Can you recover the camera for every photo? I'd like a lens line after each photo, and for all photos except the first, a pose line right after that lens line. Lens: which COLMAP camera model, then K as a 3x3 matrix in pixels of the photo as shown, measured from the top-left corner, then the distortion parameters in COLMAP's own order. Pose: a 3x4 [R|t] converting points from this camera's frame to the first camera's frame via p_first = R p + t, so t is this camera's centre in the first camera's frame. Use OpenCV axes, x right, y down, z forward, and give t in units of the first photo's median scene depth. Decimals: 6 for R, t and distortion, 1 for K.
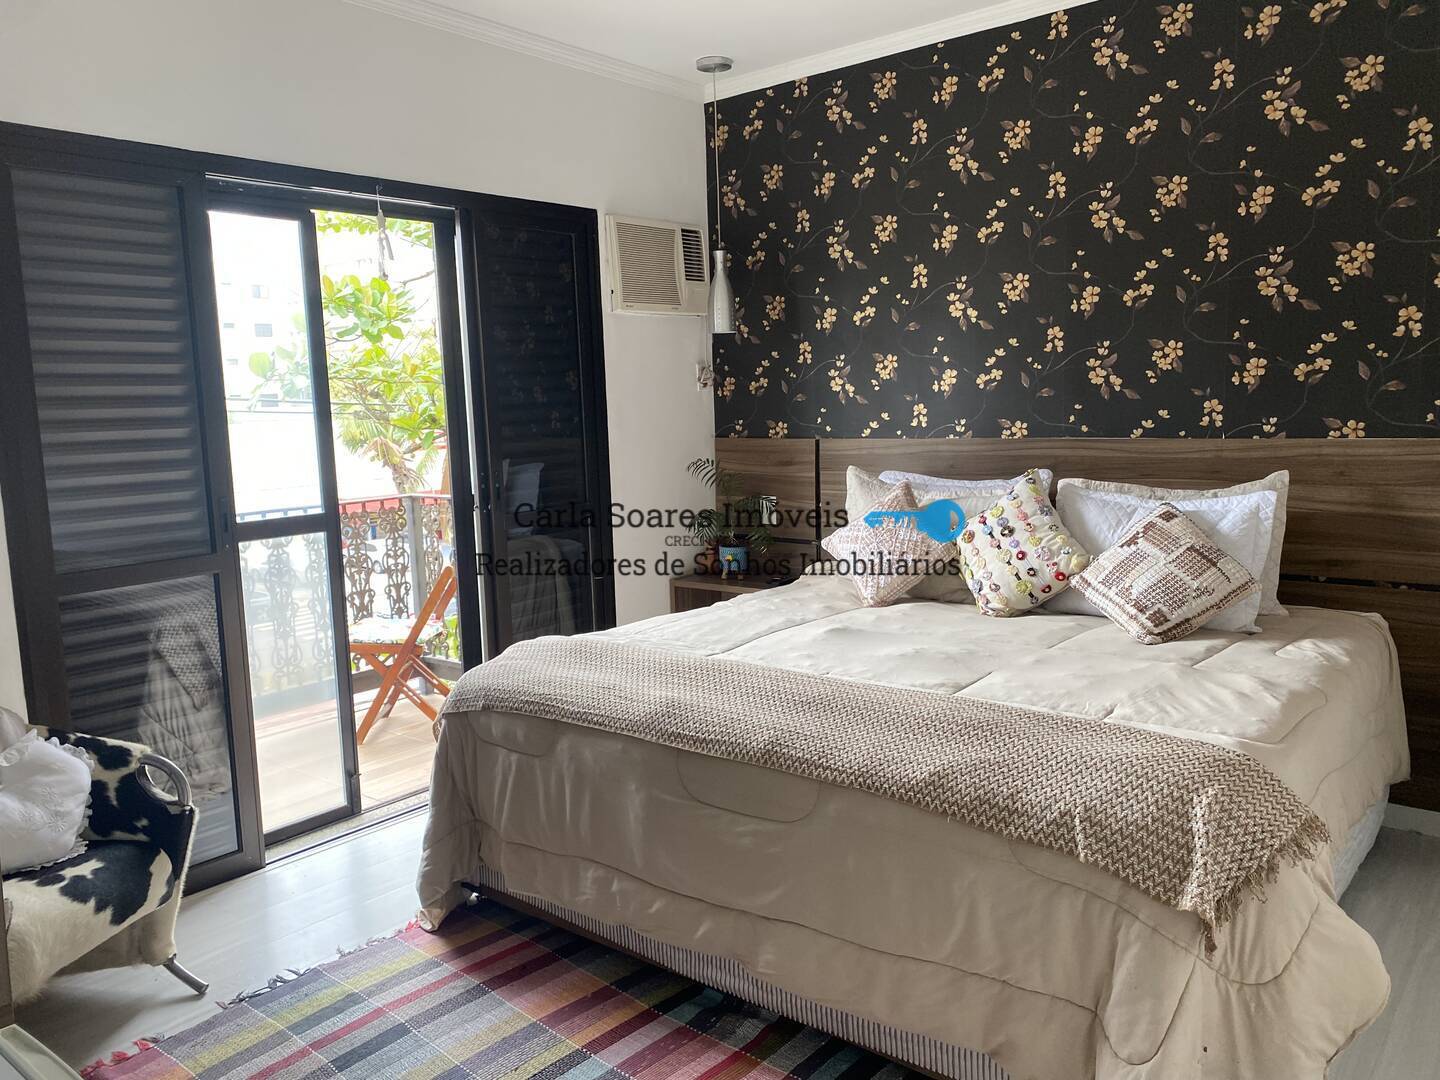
lens RADIAL K [[1081.3, 0, 714.9], [0, 1081.3, 528.8], [0, 0, 1]] dist [0.098246, -0.159156]
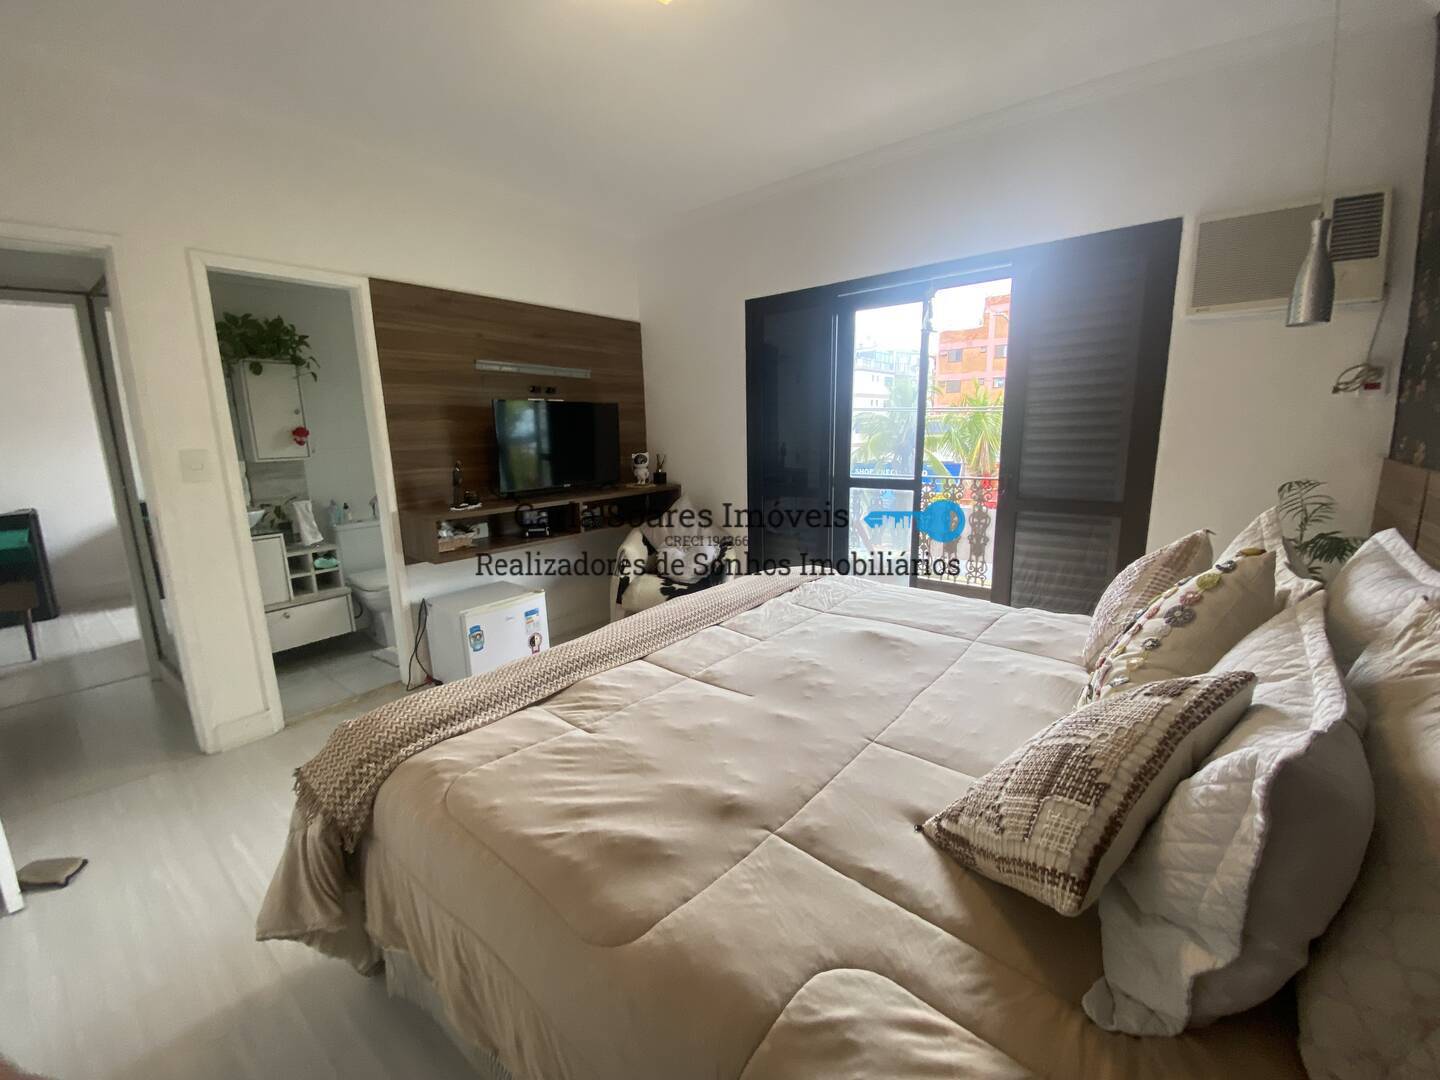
lens RADIAL K [[581.2, 0, 717.2], [0, 581.2, 538.5], [0, 0, 1]] dist [0.016135, -0.019736]
pose [[-0.003325, 0.217226, -0.976116, 0.595125], [-0.105144, 0.970634, 0.216365, -0.097140], [0.994451, 0.103352, 0.019612, 0.755046]]
